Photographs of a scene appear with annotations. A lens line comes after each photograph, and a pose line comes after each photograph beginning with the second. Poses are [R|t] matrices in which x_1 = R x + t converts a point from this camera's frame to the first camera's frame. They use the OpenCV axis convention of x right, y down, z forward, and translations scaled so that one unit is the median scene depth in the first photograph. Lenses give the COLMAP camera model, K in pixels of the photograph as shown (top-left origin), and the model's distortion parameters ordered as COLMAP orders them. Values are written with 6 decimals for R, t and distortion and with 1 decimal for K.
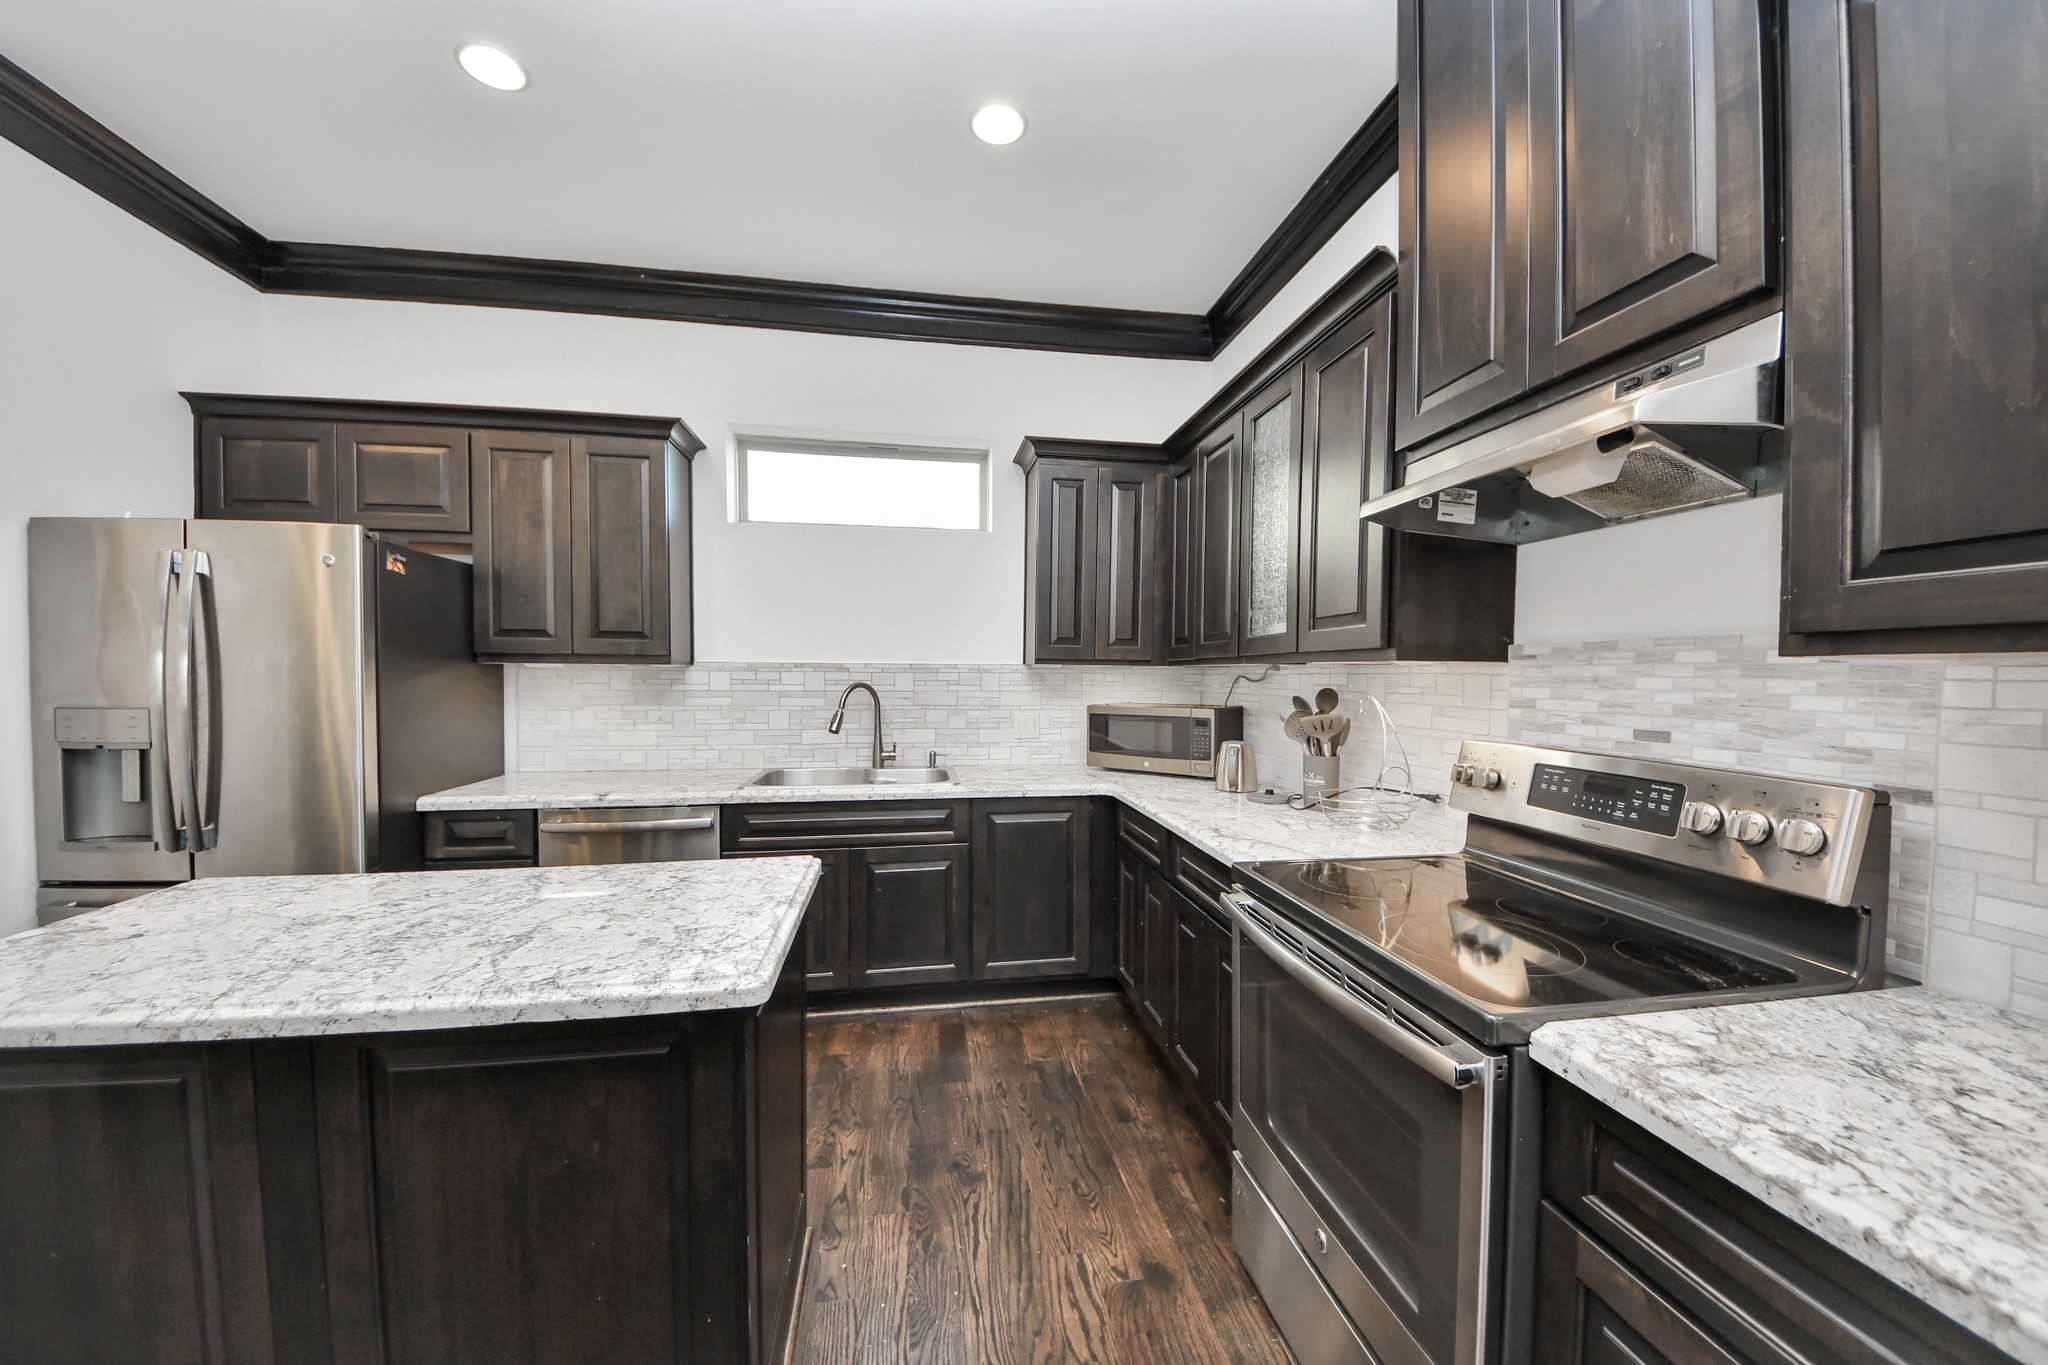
lens RADIAL K [[771.8, 0, 1057.2], [0, 771.8, 686.2], [0, 0, 1]] dist [0.041945, -0.027775]
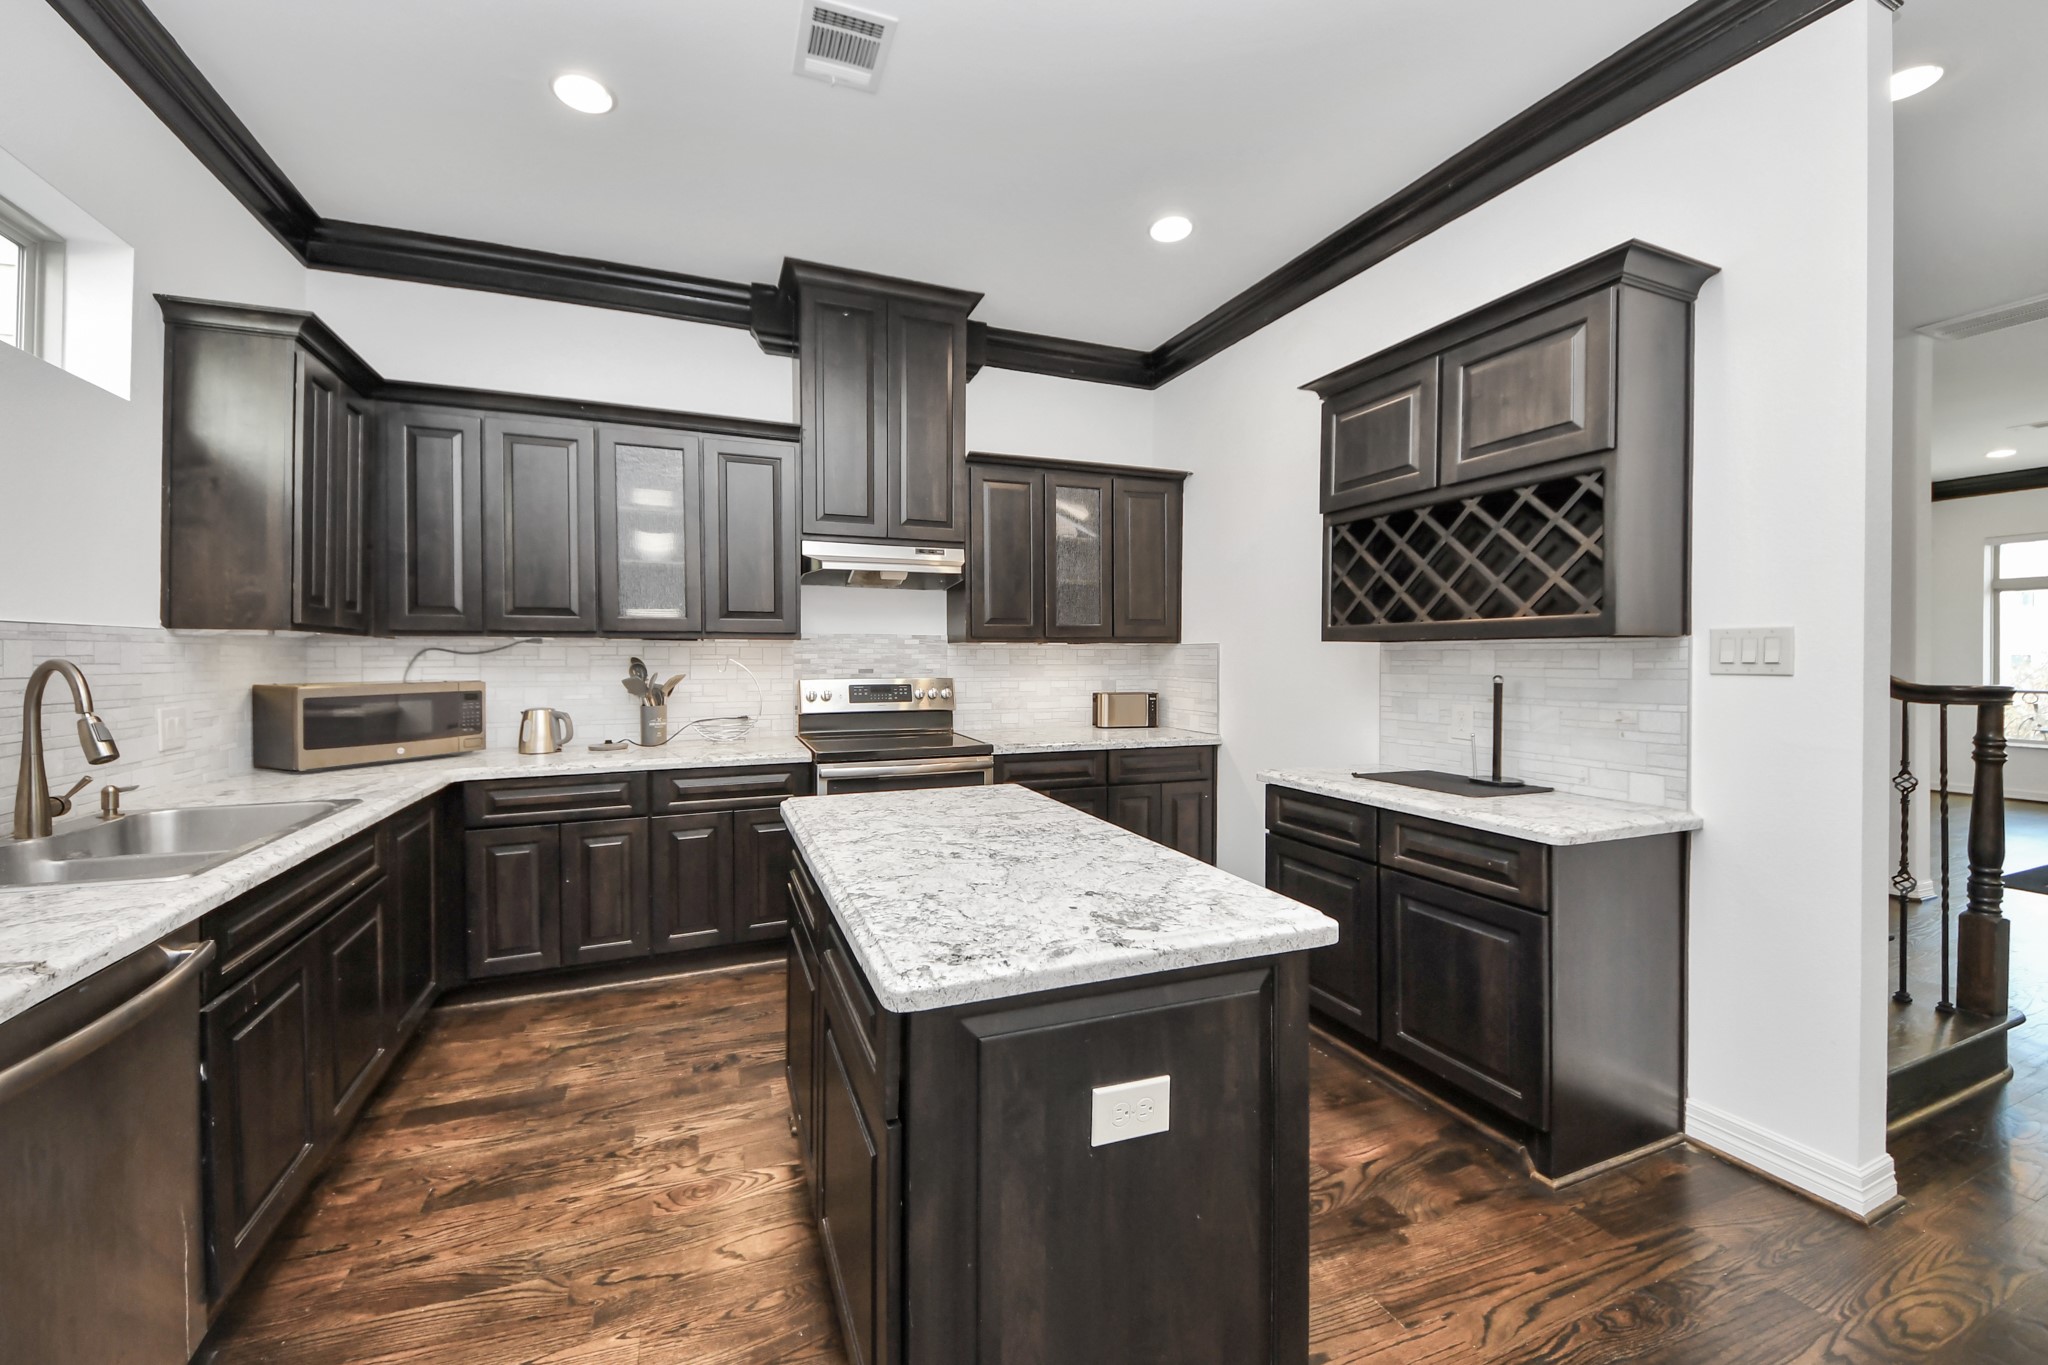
lens RADIAL K [[765.0, 0, 1012.1], [0, 765.0, 684.5], [0, 0, 1]] dist [0.041308, -0.026369]
pose [[-0.250009, -0.039303, 0.967445, -1.037069], [0.018830, 0.998789, 0.045442, 0.000384], [-0.968060, 0.029578, -0.248967, 0.649116]]
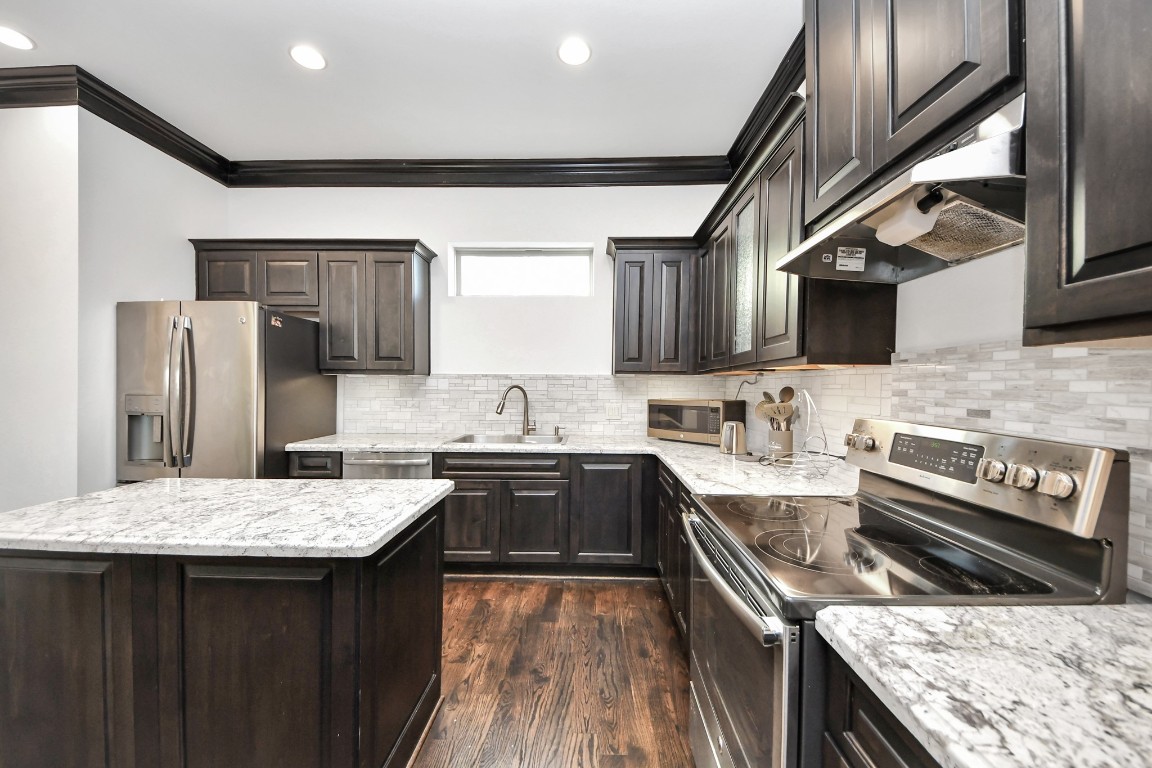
lens RADIAL K [[459.6, 0, 591.6], [0, 459.6, 385.4], [0, 0, 1]] dist [0.043591, -0.029017]
pose [[0.980495, 0.001180, -0.196540, 0.138519], [-0.005191, 0.999789, -0.019897, 0.018523], [0.196475, 0.020529, 0.980294, 0.029801]]
